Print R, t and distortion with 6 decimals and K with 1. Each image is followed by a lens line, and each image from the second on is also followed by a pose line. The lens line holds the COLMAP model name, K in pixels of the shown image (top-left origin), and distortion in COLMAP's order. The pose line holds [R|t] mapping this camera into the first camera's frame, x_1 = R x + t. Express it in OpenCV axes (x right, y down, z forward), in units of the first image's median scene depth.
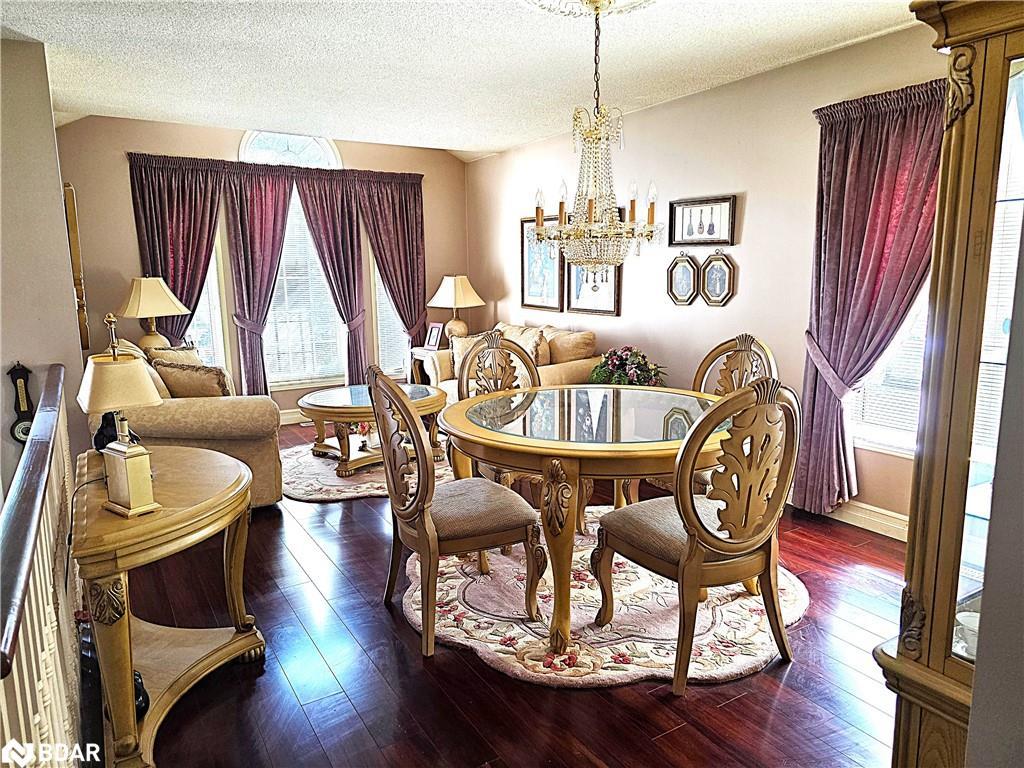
lens RADIAL K [[706.6, 0, 514.6], [0, 706.6, 395.7], [0, 0, 1]] dist [0.073827, -0.076658]
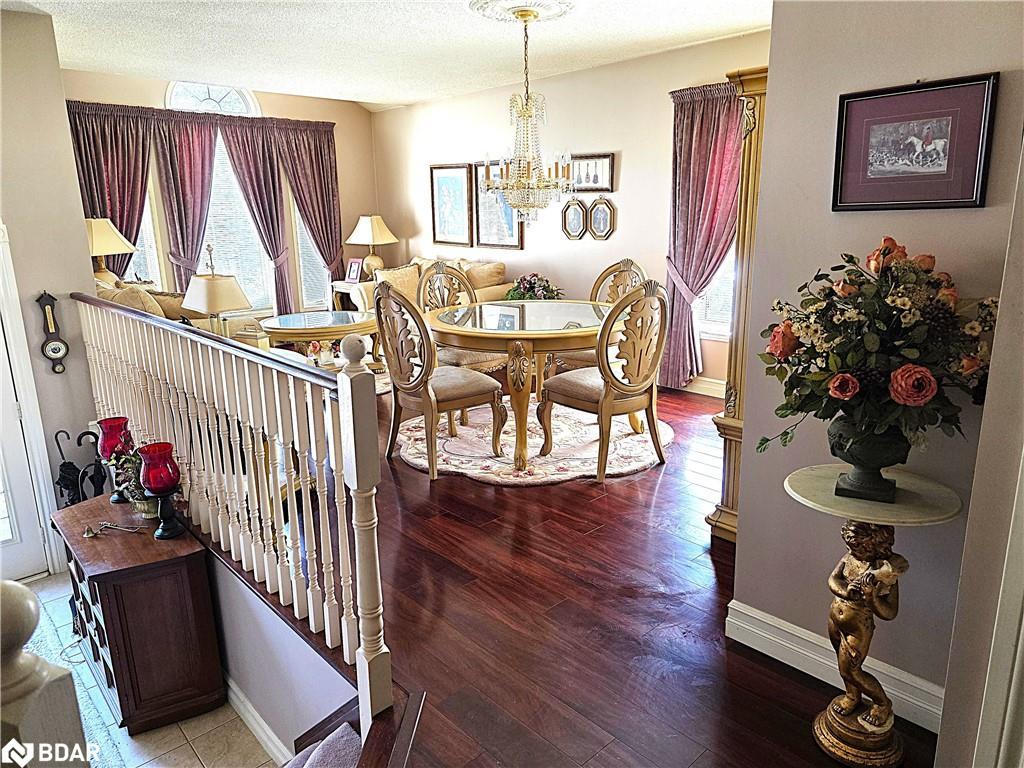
lens RADIAL K [[706.6, 0, 514.6], [0, 706.6, 395.7], [0, 0, 1]] dist [0.073827, -0.076658]
pose [[0.981052, -0.051993, 0.186638, -0.135176], [0.036765, 0.995775, 0.084146, 0.045472], [-0.190224, -0.075690, 0.978819, -0.276847]]
